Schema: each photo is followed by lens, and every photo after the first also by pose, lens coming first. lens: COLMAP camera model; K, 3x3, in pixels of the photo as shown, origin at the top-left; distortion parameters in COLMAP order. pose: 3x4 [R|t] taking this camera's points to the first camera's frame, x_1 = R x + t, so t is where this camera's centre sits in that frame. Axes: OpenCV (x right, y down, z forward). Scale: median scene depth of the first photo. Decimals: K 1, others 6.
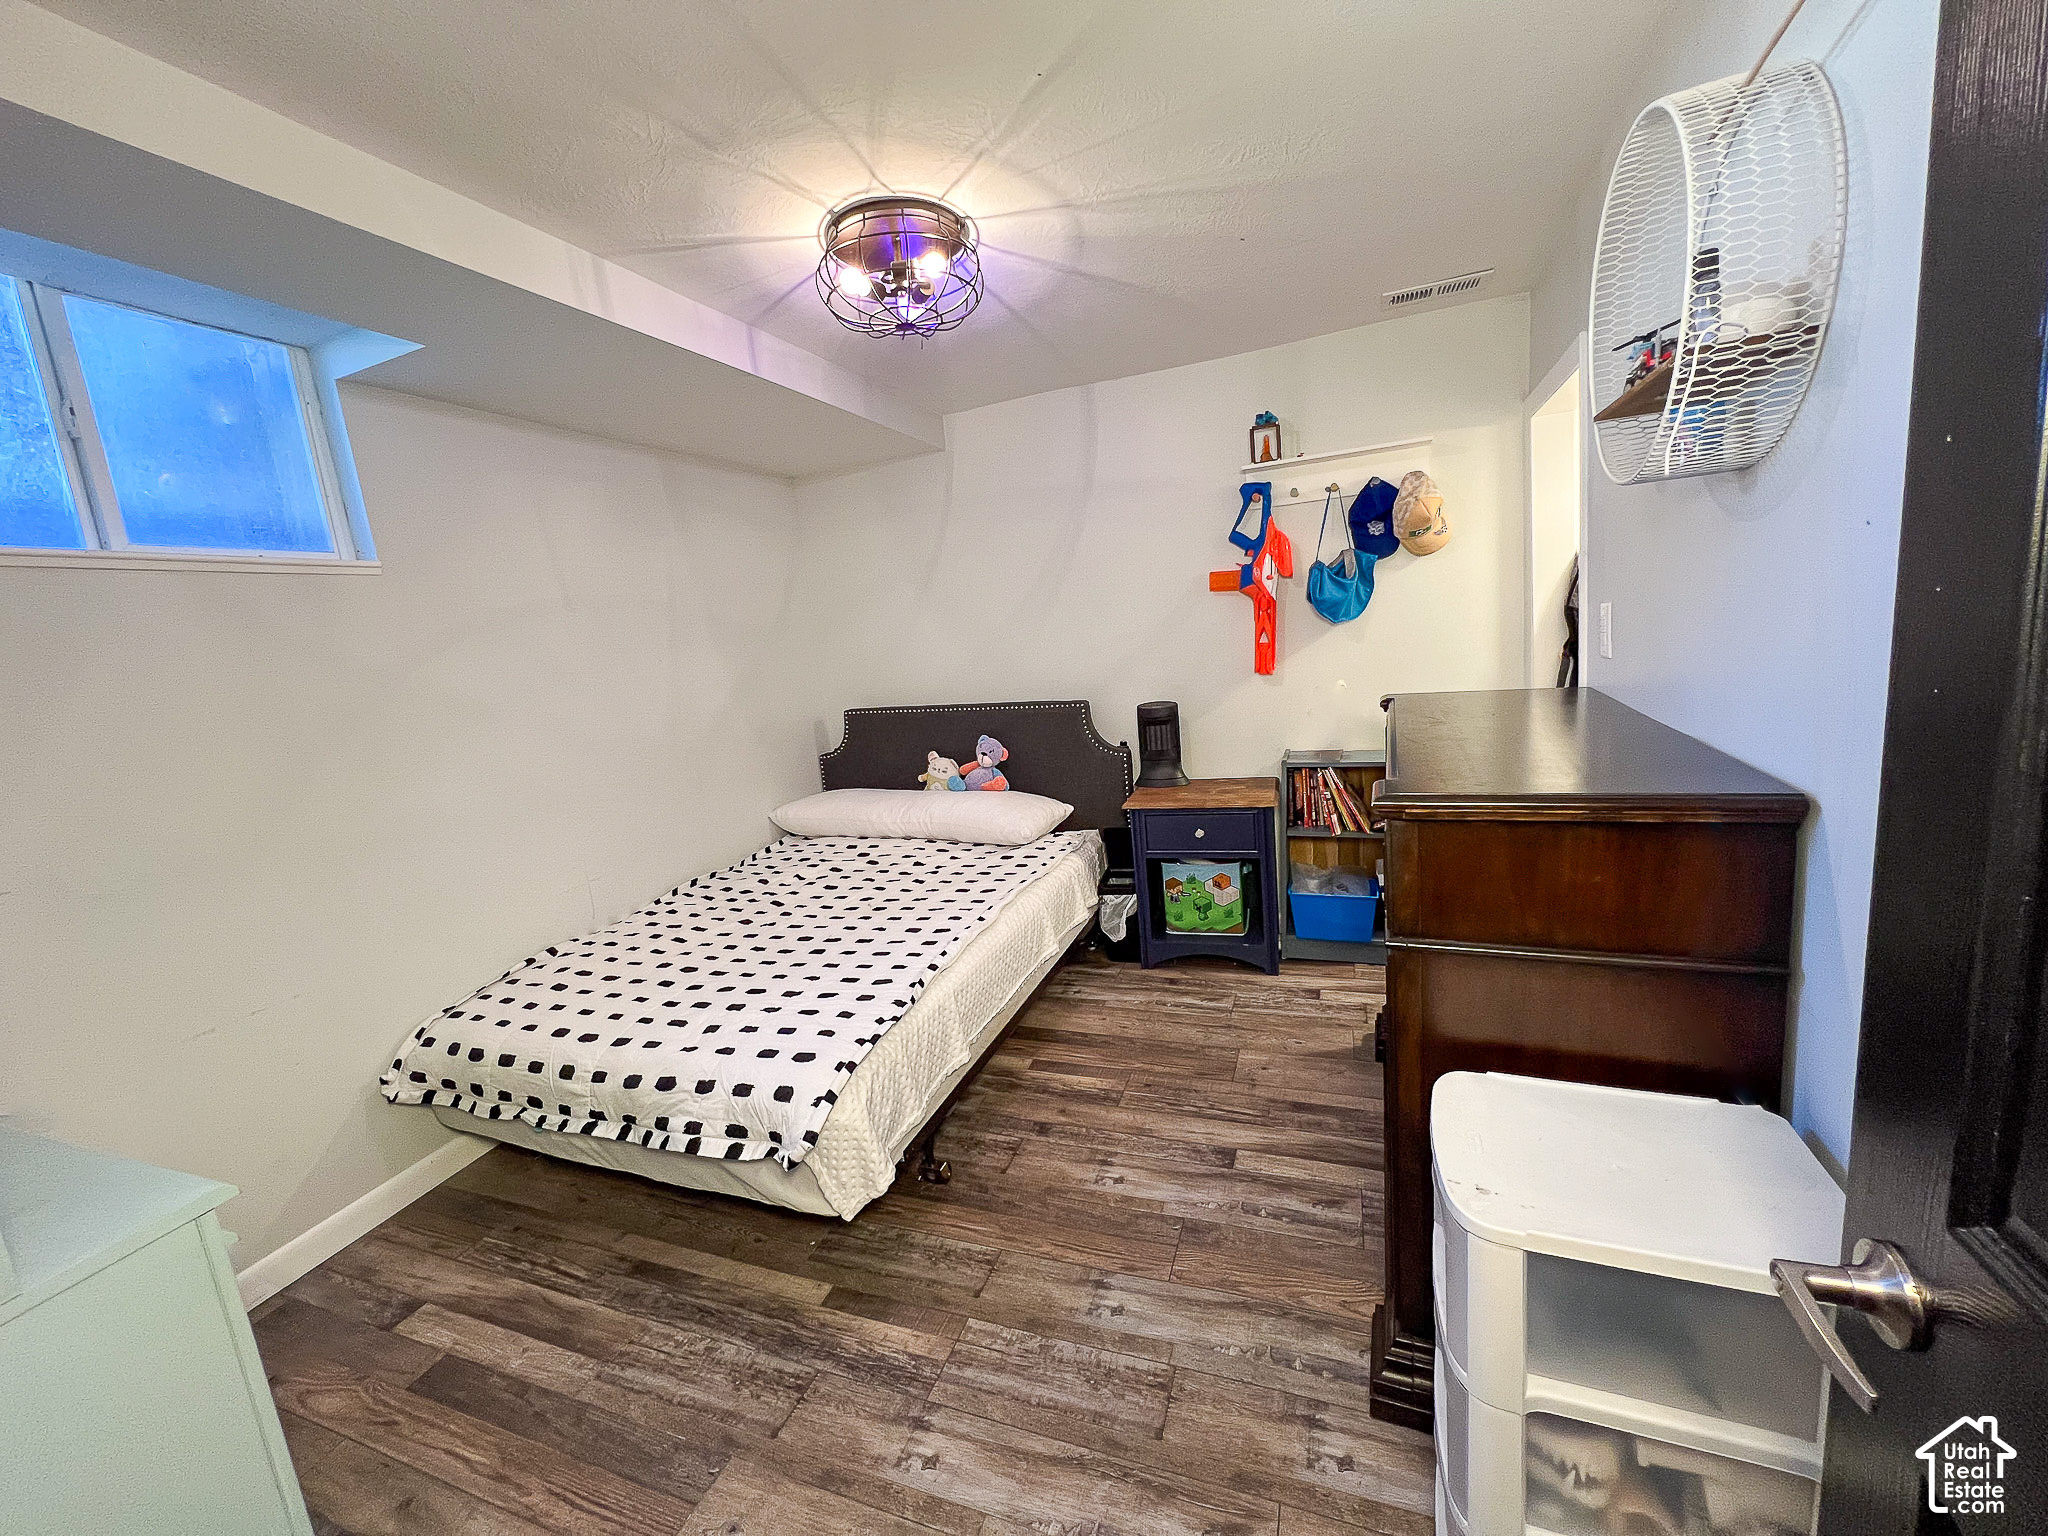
lens RADIAL K [[817.4, 0, 1009.7], [0, 817.4, 758.6], [0, 0, 1]] dist [-0.004577, 0.001482]
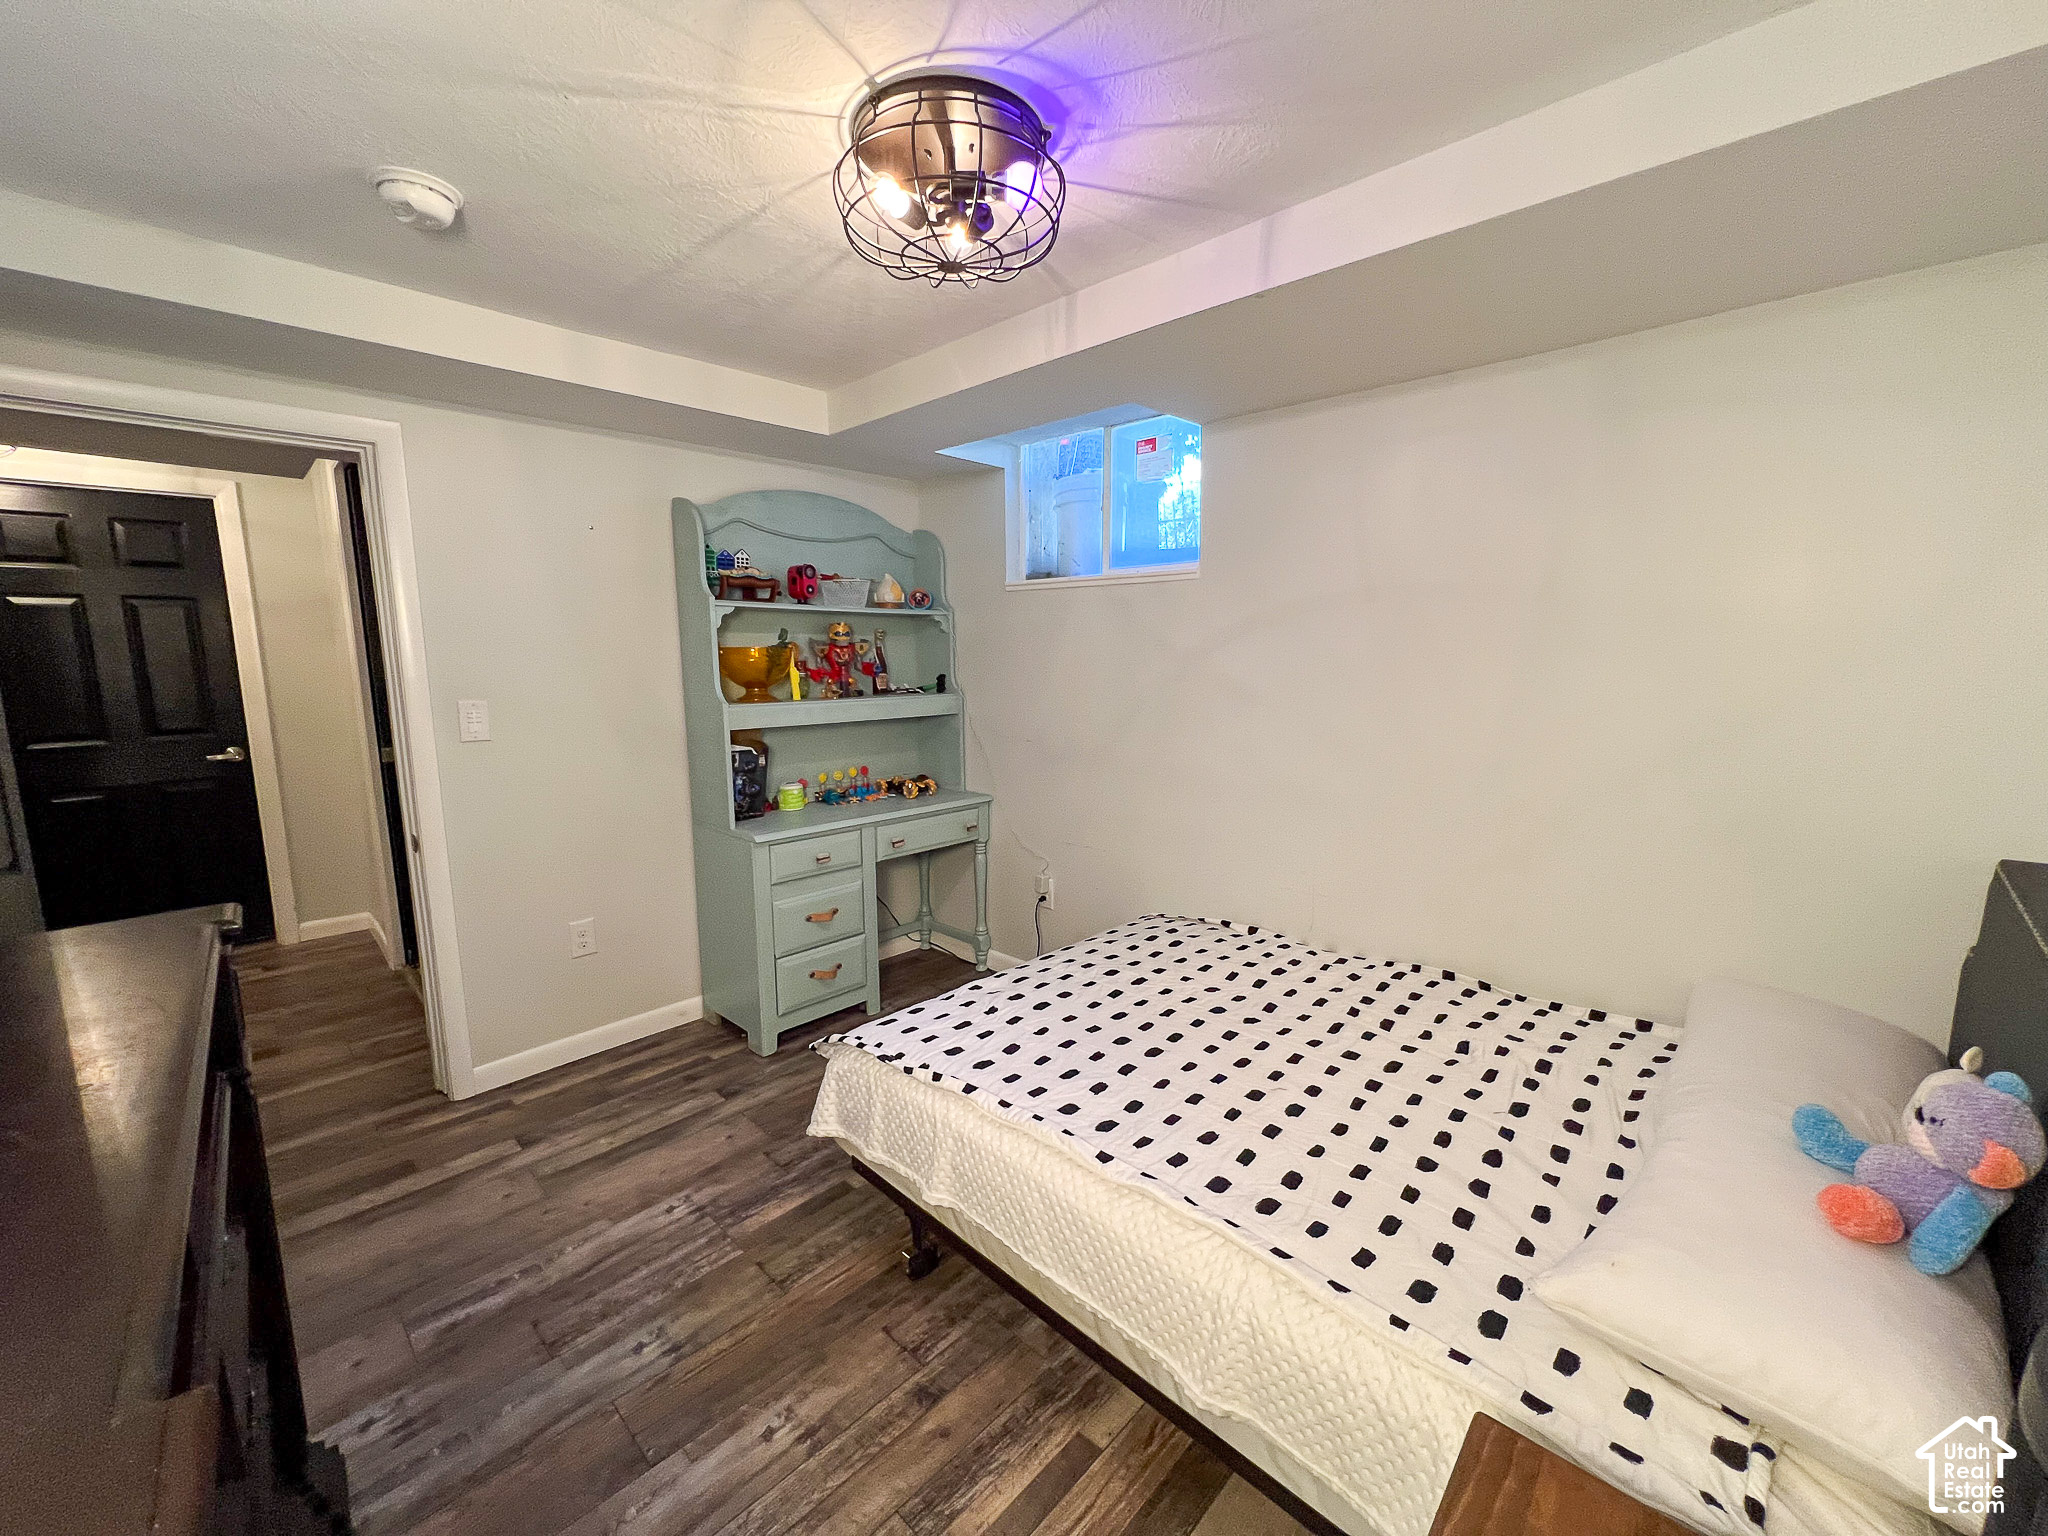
lens RADIAL K [[817.4, 0, 1016.3], [0, 817.4, 769.5], [0, 0, 1]] dist [-0.004577, 0.001482]
pose [[-0.378416, 0.234753, -0.895373, 0.575678], [-0.114163, 0.948084, 0.296822, -0.309076], [0.918568, 0.214541, -0.331970, 1.330588]]
